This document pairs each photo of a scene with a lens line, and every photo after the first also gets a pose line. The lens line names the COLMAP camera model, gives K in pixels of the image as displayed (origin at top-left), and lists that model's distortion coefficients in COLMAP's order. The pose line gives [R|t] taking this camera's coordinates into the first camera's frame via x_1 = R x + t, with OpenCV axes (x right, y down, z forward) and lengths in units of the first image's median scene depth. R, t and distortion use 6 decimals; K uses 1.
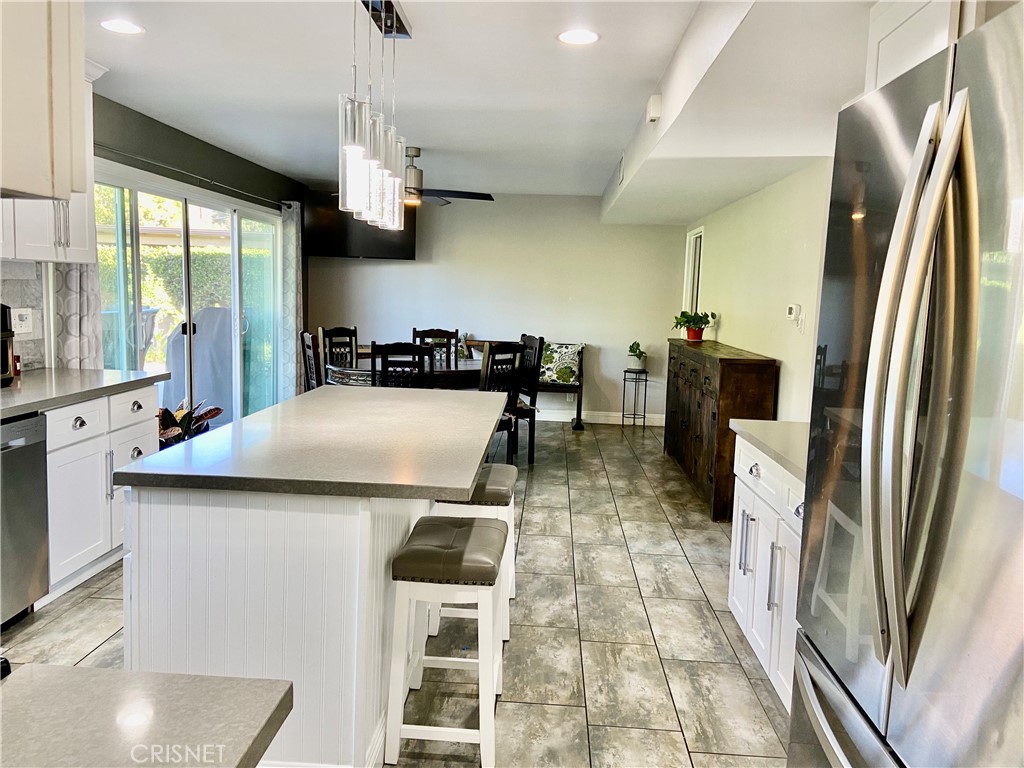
lens RADIAL K [[749.9, 0, 512.0], [0, 749.9, 384.0], [0, 0, 1]] dist [0.058921, 0.000064]
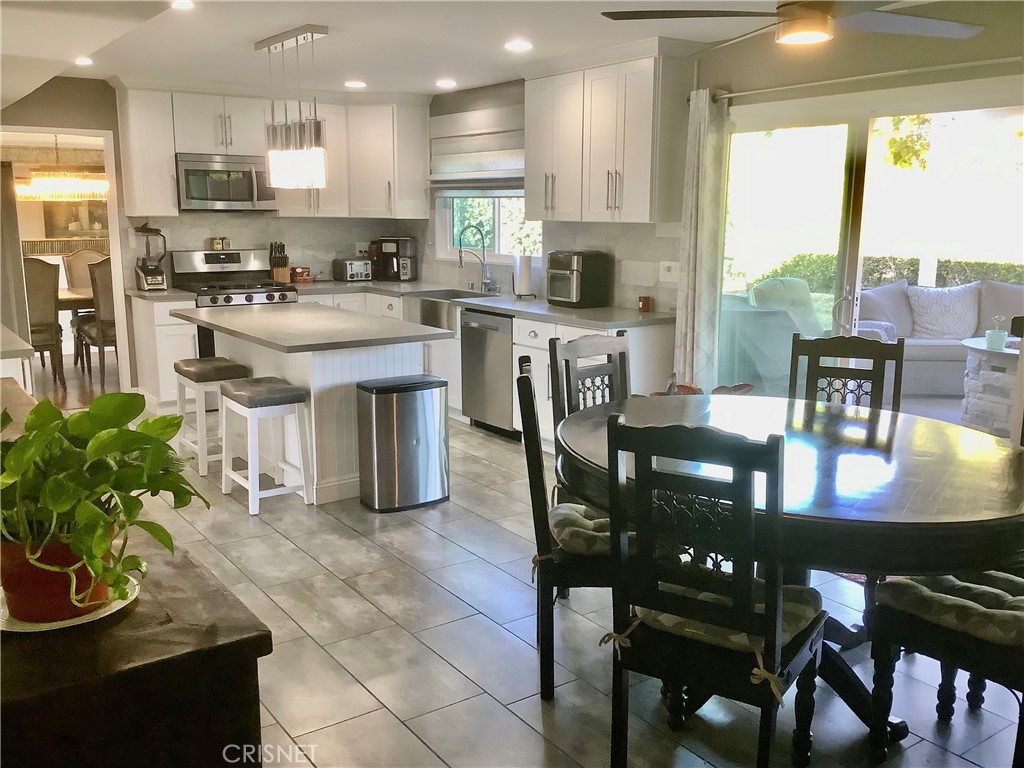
lens RADIAL K [[935.8, 0, 512.0], [0, 935.8, 384.0], [0, 0, 1]] dist [0.058814, -0.004210]
pose [[-0.785597, 0.075622, -0.614100, 0.365124], [-0.107499, 0.960728, 0.255825, -0.199446], [0.609329, 0.266990, -0.746615, 1.516594]]
